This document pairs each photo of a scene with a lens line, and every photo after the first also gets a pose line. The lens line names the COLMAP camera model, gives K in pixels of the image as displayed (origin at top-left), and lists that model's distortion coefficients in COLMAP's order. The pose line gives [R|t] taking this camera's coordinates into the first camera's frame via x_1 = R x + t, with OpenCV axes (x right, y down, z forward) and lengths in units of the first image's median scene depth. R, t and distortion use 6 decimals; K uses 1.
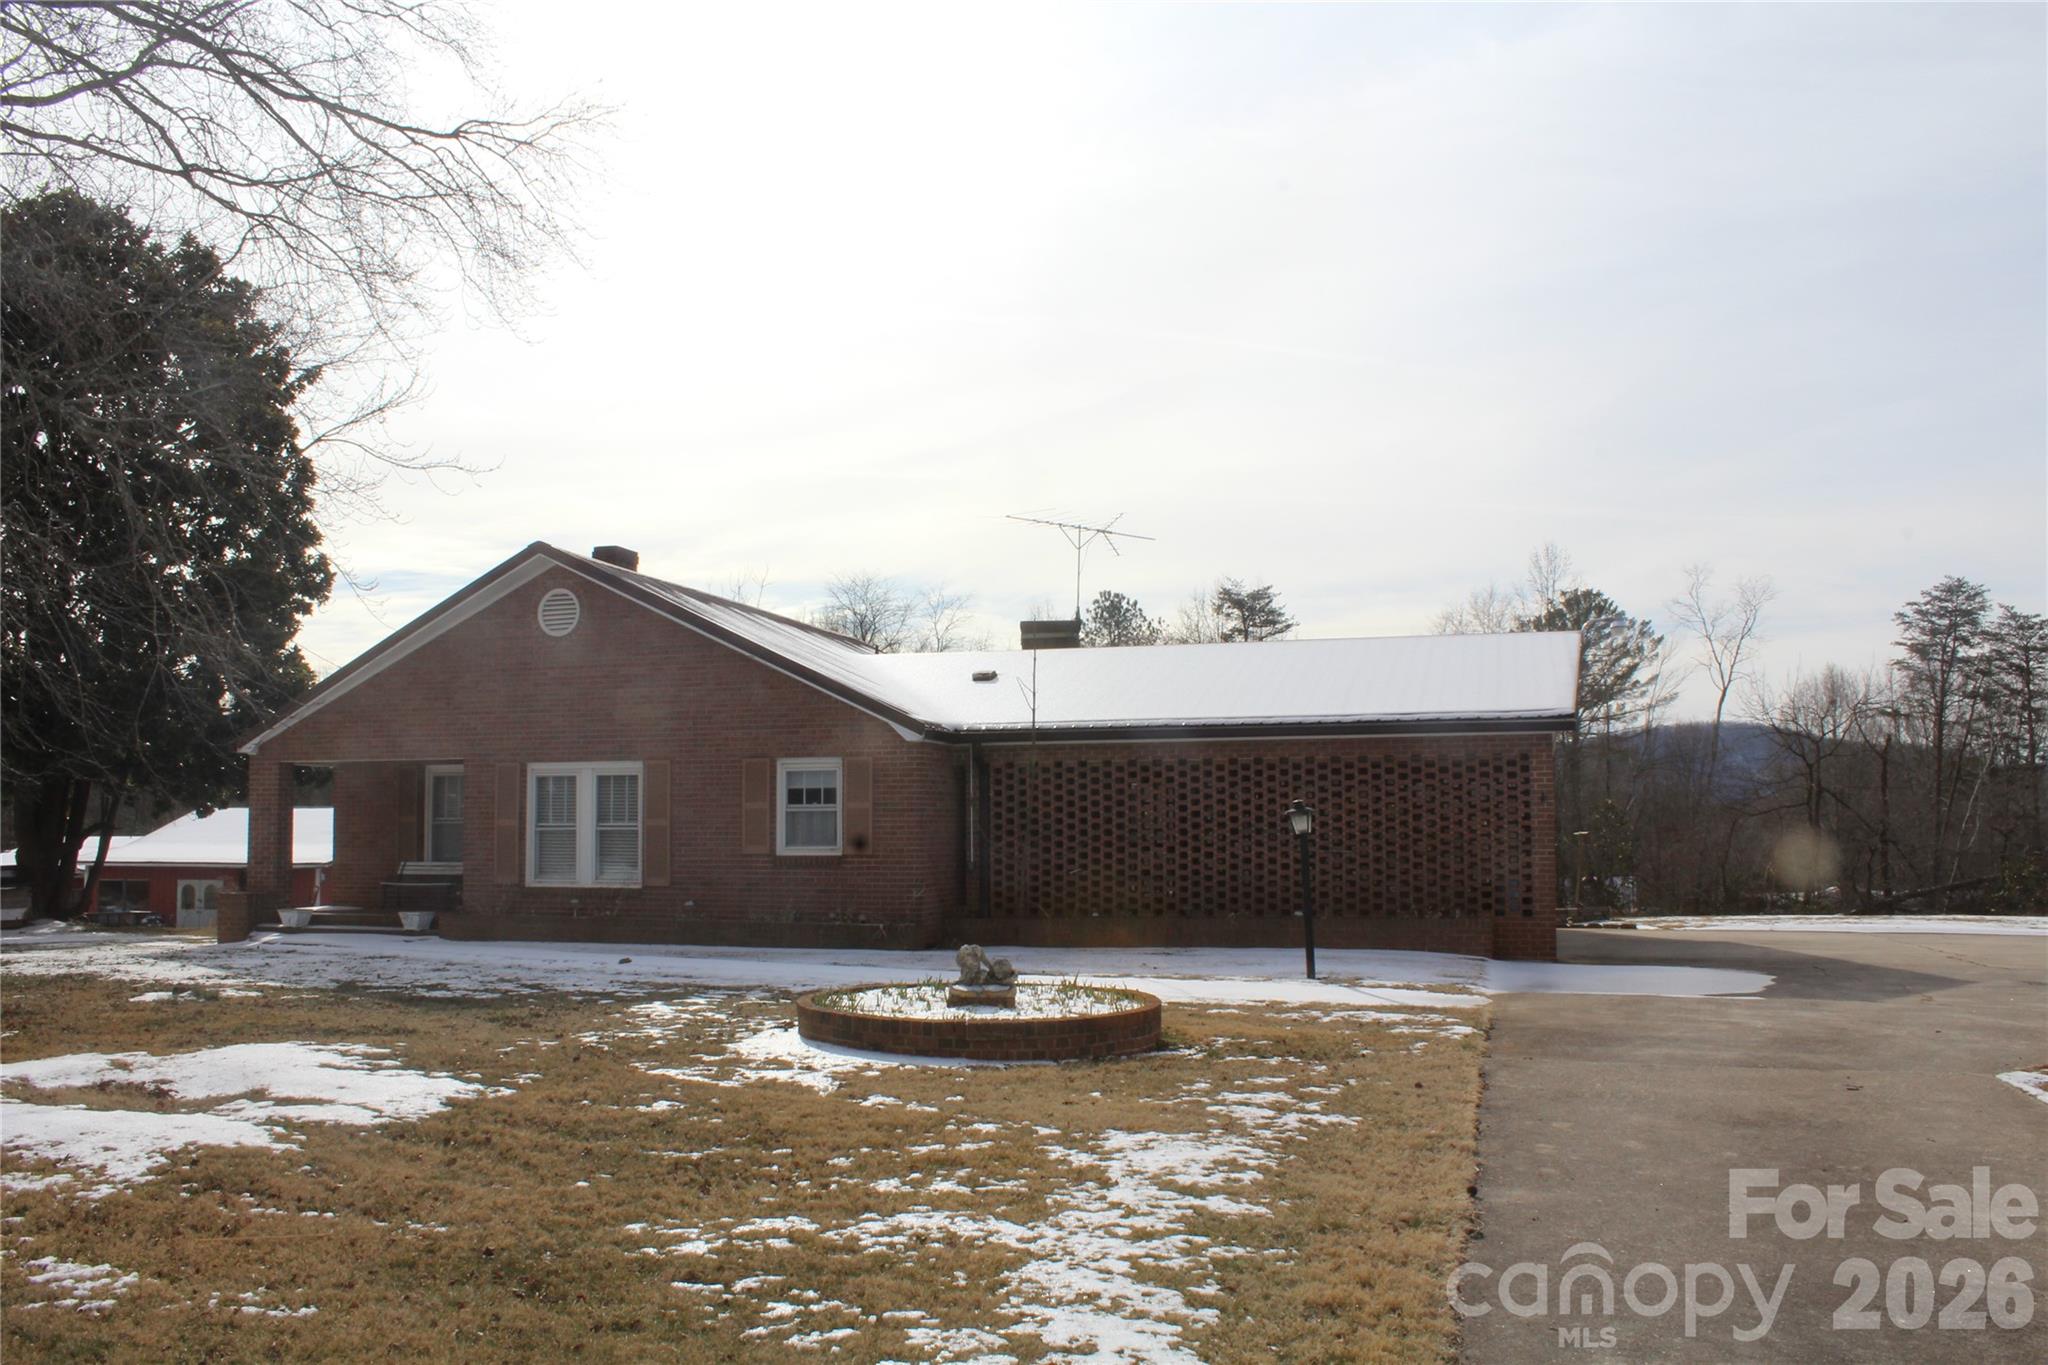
lens RADIAL K [[1664.7, 0, 1023.3], [0, 1664.7, 698.2], [0, 0, 1]] dist [-0.162735, 0.150882]
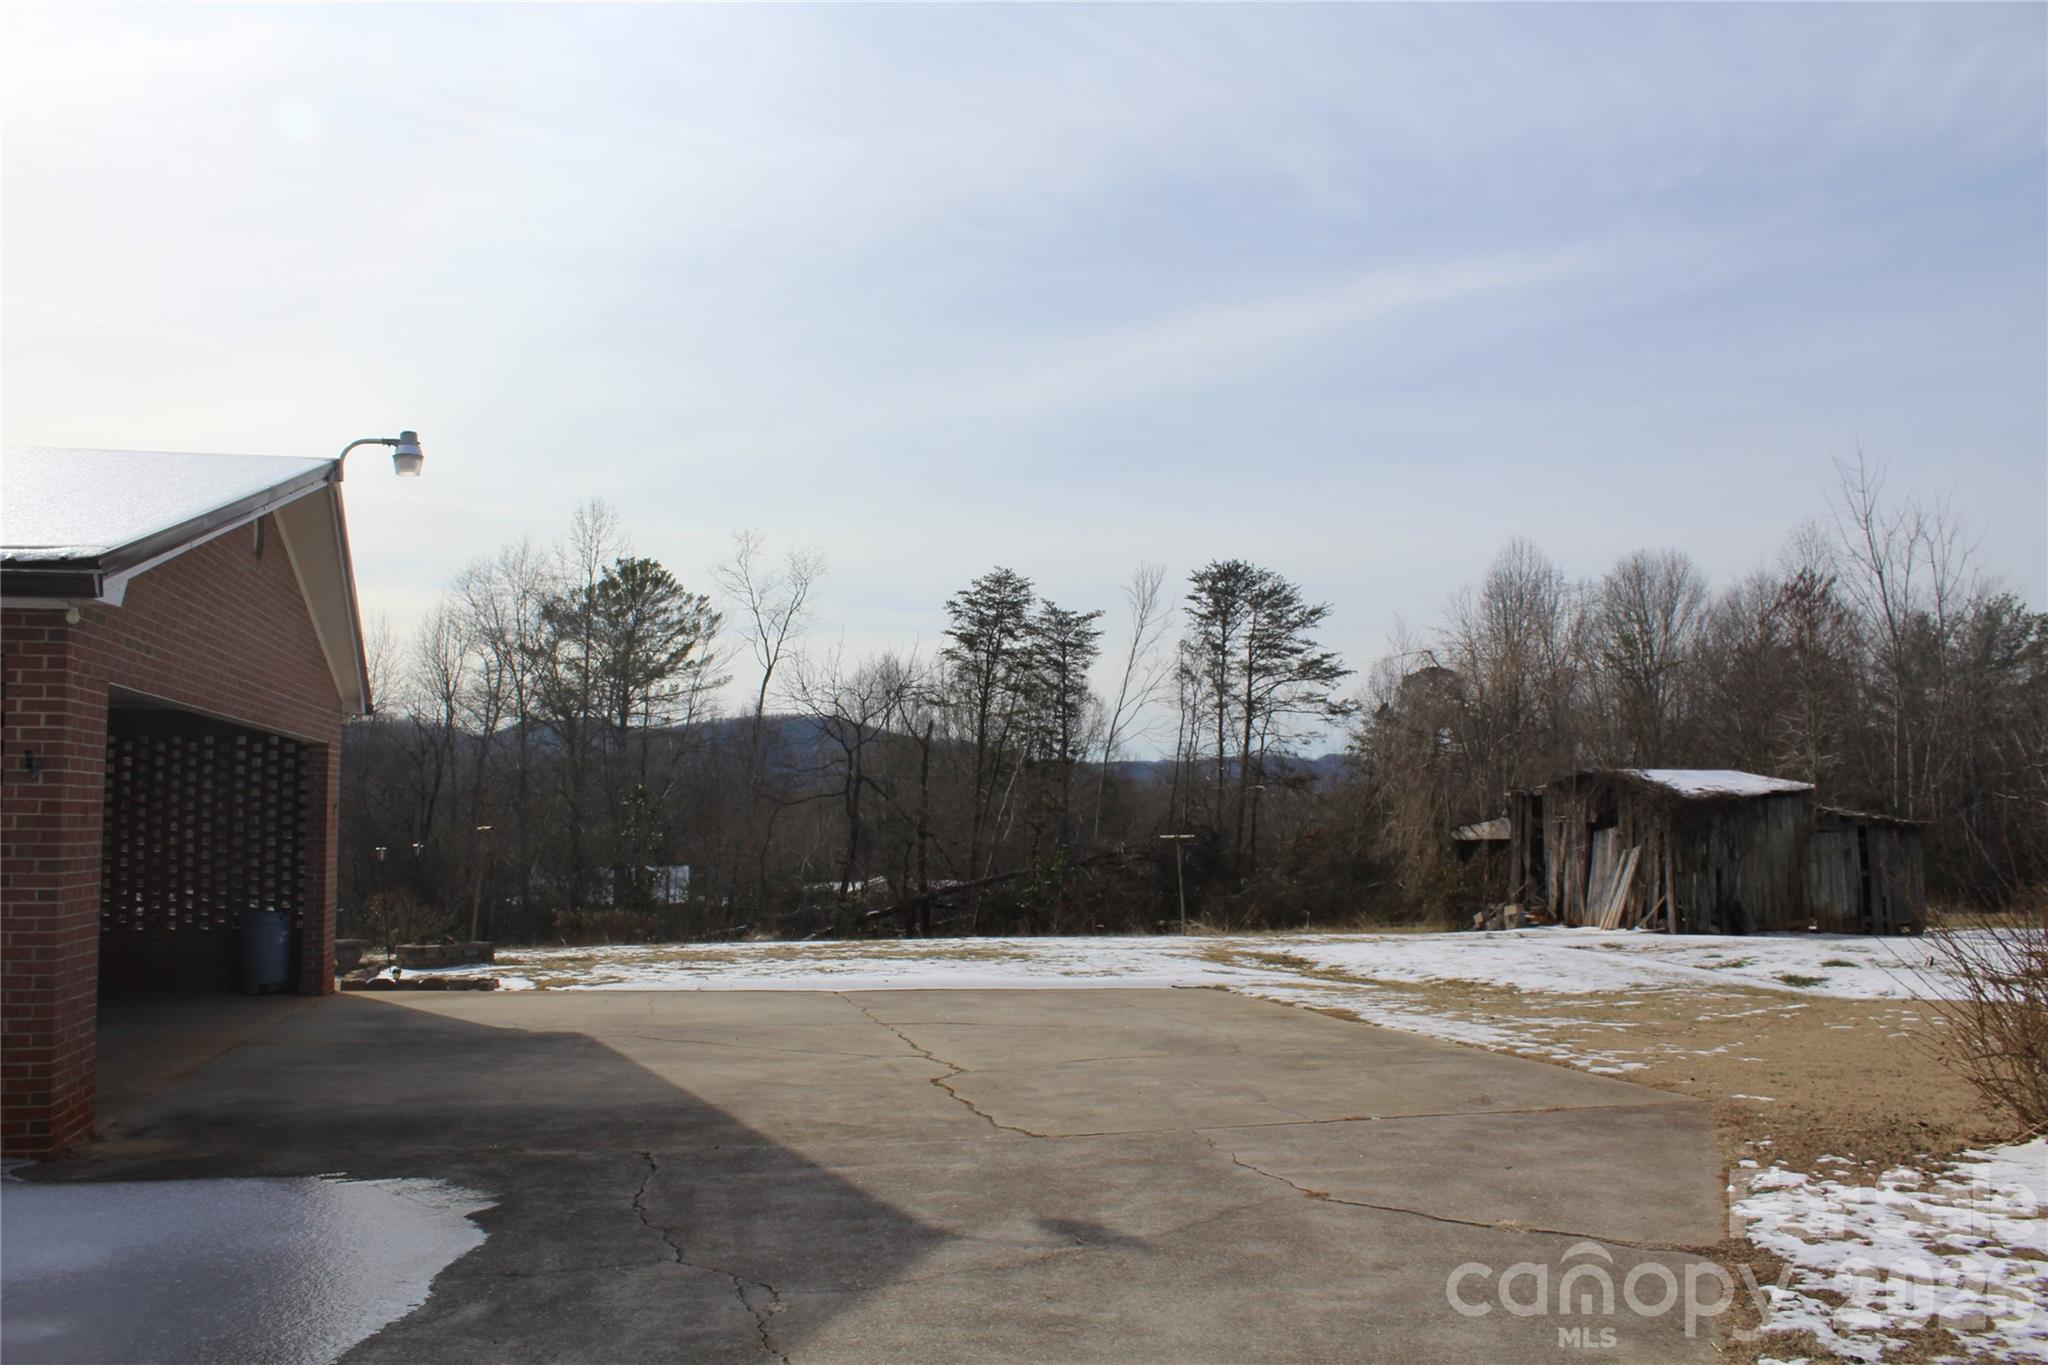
lens RADIAL K [[1664.7, 0, 1023.3], [0, 1664.7, 698.2], [0, 0, 1]] dist [-0.162735, 0.150882]
pose [[0.857362, 0.039137, 0.513225, 0.064918], [-0.043539, 0.999046, -0.003452, 0.007915], [-0.512870, -0.019386, 0.858247, 0.104923]]
